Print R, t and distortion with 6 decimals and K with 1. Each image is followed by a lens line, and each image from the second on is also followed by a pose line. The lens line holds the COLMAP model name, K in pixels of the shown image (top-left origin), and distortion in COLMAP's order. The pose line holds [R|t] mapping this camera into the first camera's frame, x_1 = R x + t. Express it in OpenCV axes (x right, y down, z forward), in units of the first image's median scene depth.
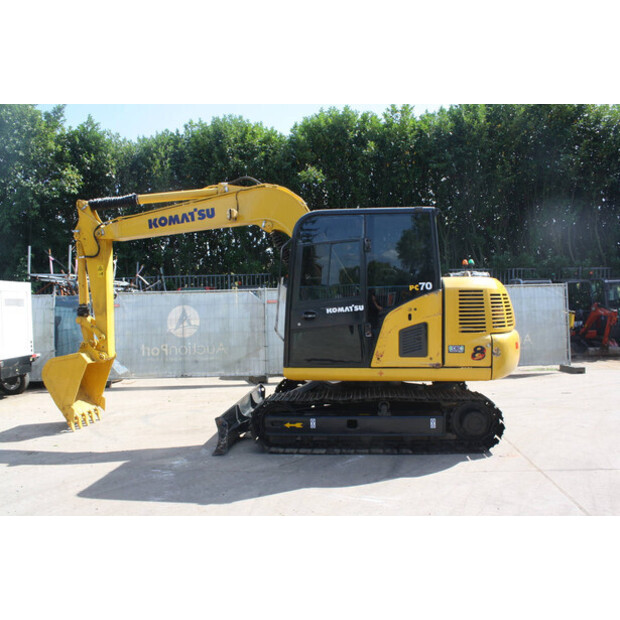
lens RADIAL K [[511.3, 0, 304.9], [0, 511.3, 336.1], [0, 0, 1]] dist [-0.157038, 0.127498]
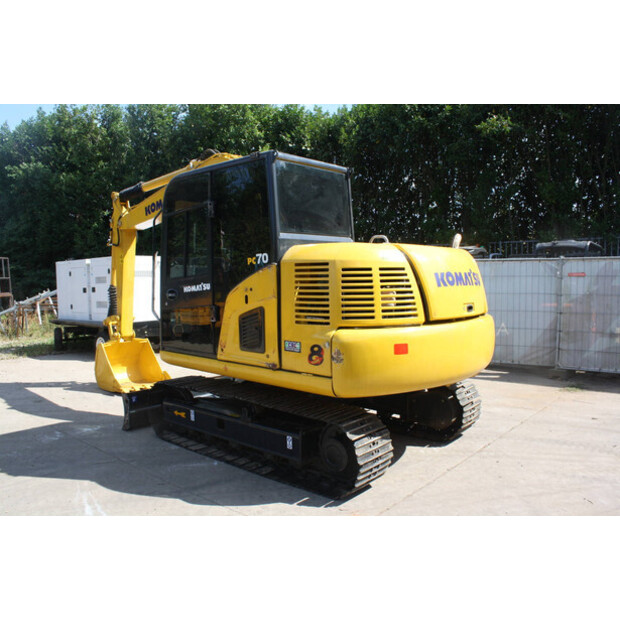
lens RADIAL K [[517.8, 0, 308.3], [0, 517.8, 319.3], [0, 0, 1]] dist [-0.168084, 0.135318]
pose [[0.819316, 0.055044, -0.570693, 0.664200], [-0.039894, 0.998441, 0.039027, -0.037800], [0.571952, -0.009208, 0.820235, 0.376356]]
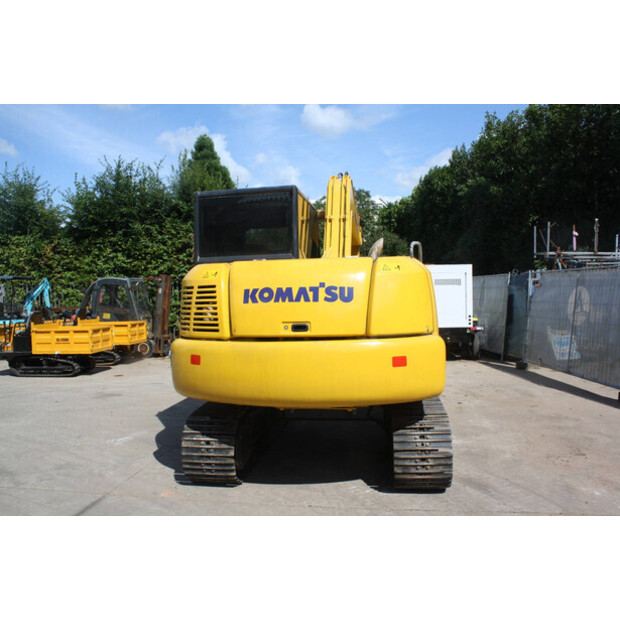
lens RADIAL K [[517.8, 0, 308.3], [0, 517.8, 319.3], [0, 0, 1]] dist [-0.168084, 0.135318]
pose [[-0.036416, 0.073139, -0.996657, 1.075895], [-0.039304, 0.996442, 0.074559, -0.092674], [0.998563, 0.041888, -0.033412, 1.120795]]
